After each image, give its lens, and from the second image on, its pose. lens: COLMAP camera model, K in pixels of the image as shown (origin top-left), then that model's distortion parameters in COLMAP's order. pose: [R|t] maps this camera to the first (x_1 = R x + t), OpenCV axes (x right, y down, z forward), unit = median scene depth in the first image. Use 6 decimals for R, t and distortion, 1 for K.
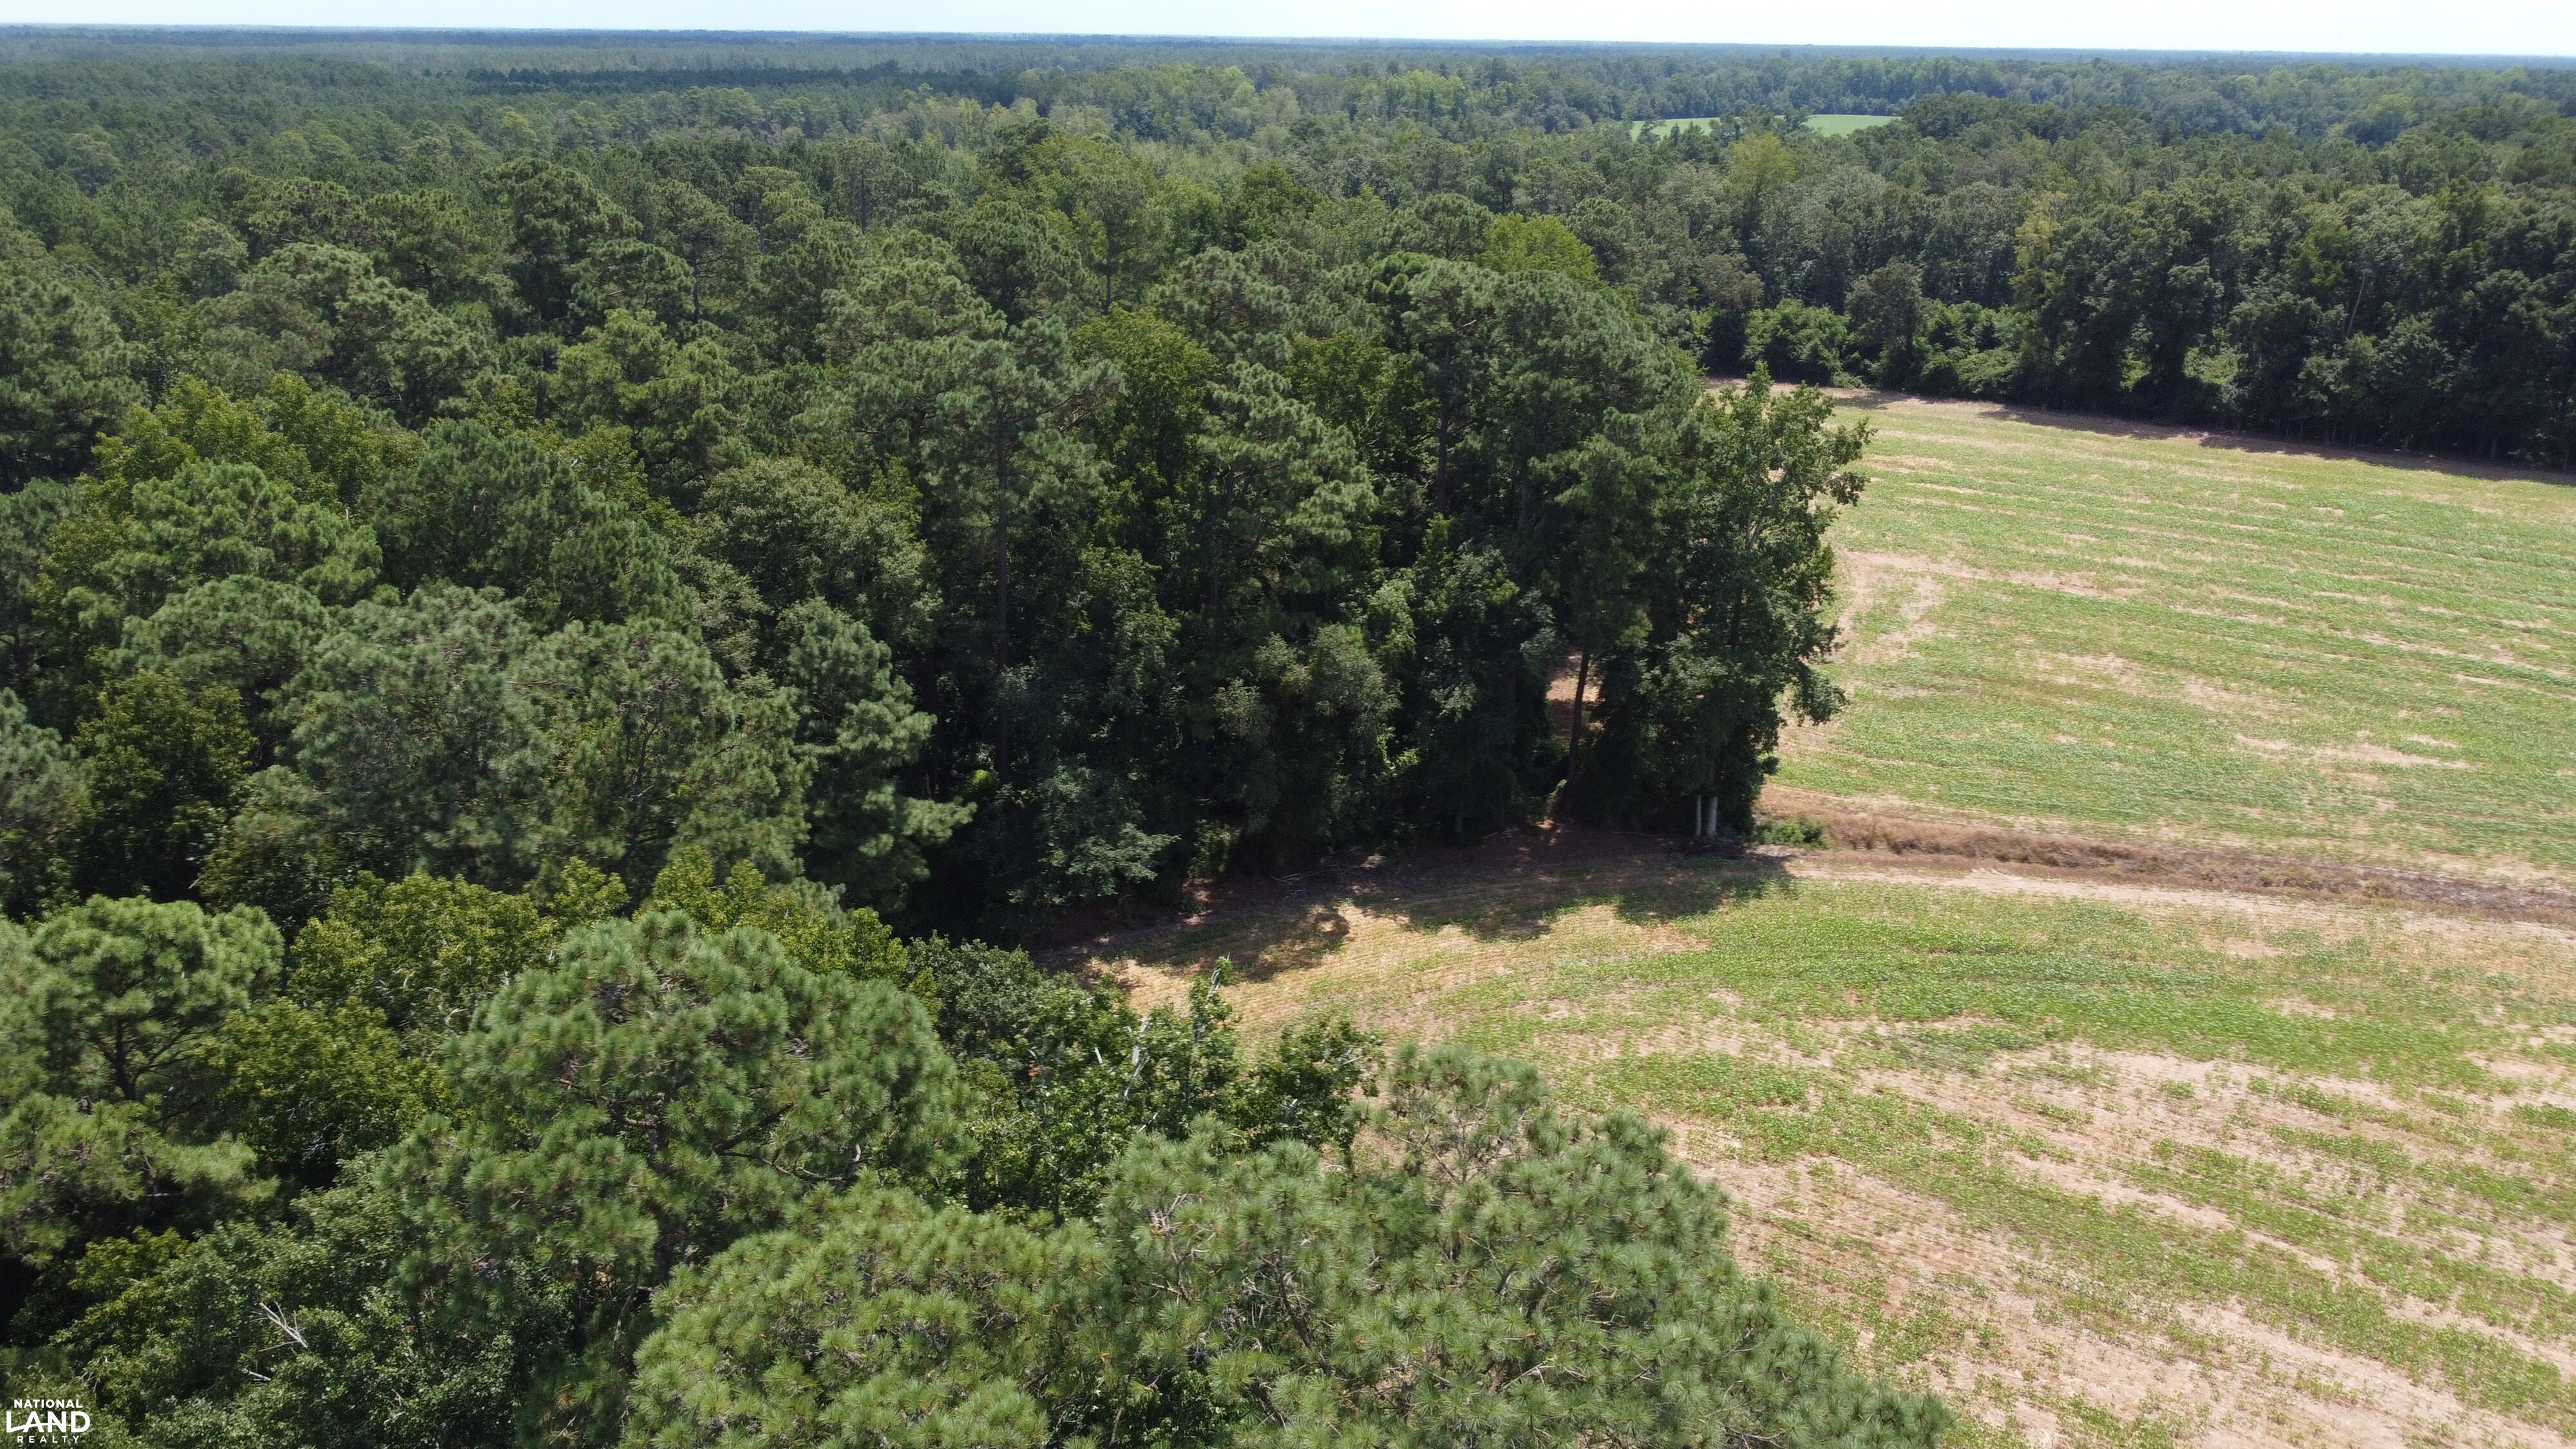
lens RADIAL K [[2024.5, 0, 1288.0], [0, 2024.5, 724.5], [0, 0, 1]] dist [0.038006, -0.078234]
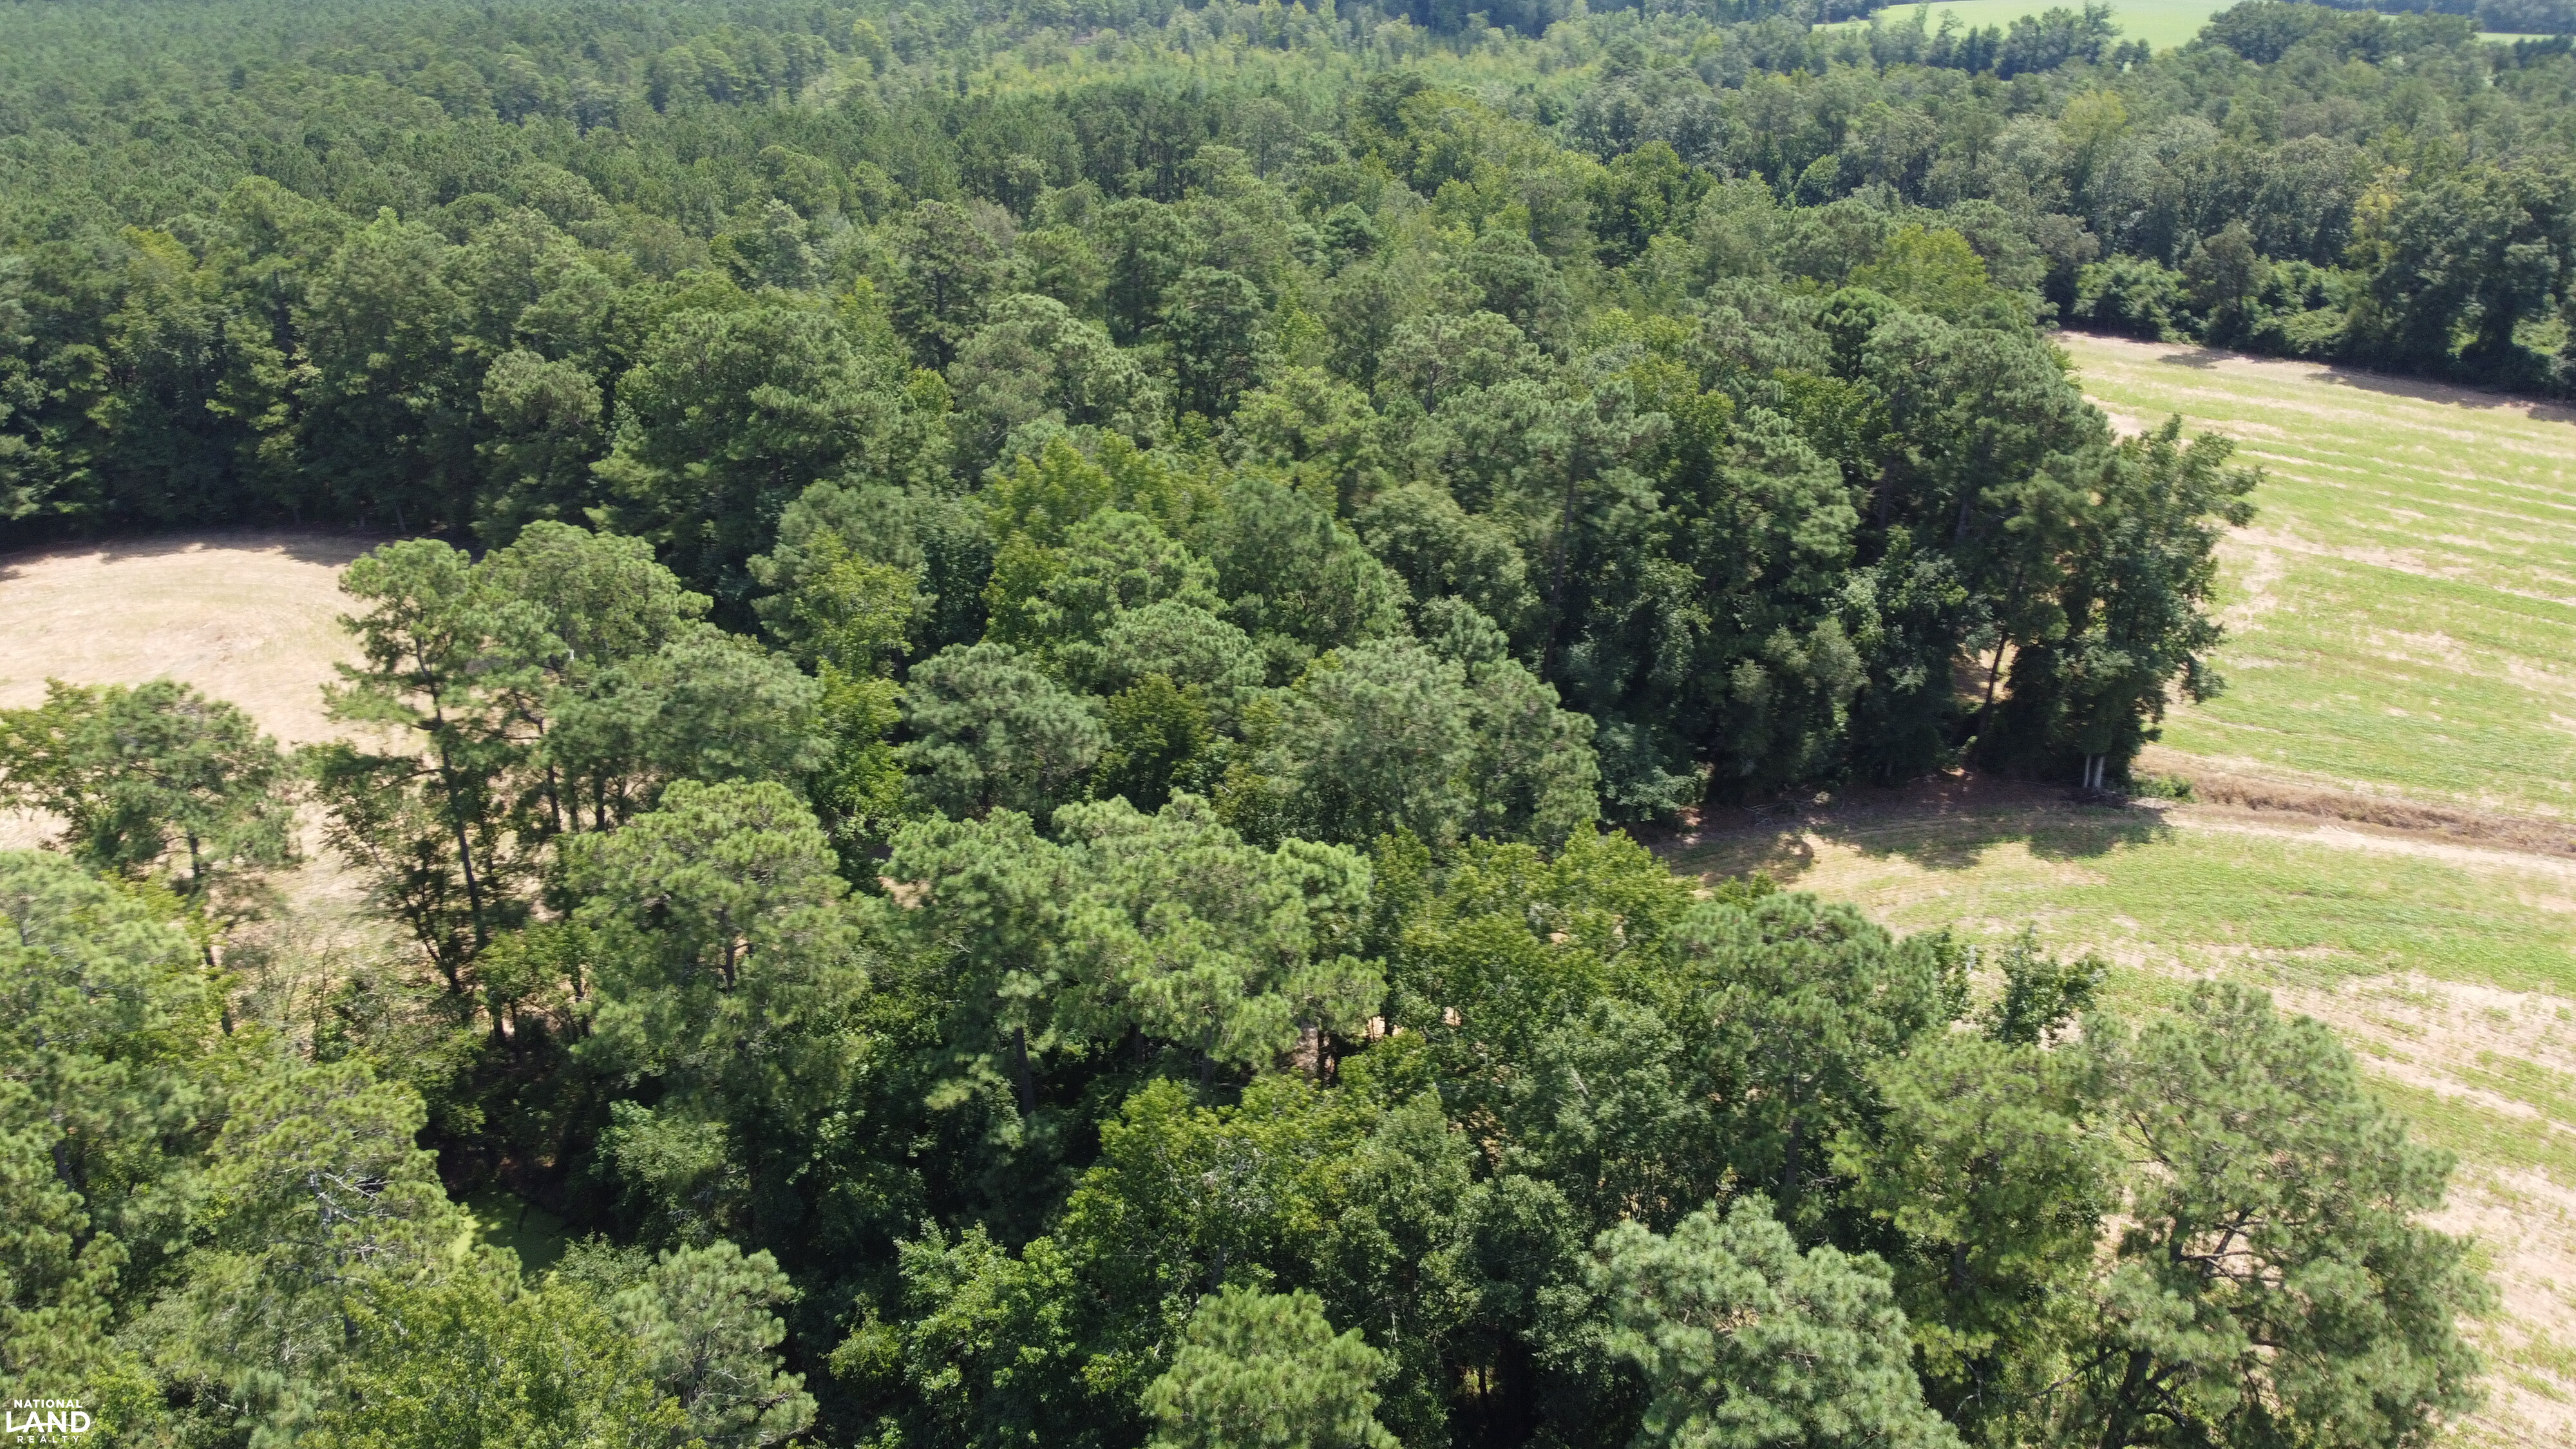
lens RADIAL K [[1989.4, 0, 1293.2], [0, 1989.4, 740.7], [0, 0, 1]] dist [0.000805, 0.003014]
pose [[0.992781, 0.042387, -0.112206, -0.163874], [-0.034300, 0.996738, 0.073051, -0.052275], [0.114936, -0.068675, 0.990996, -0.289344]]
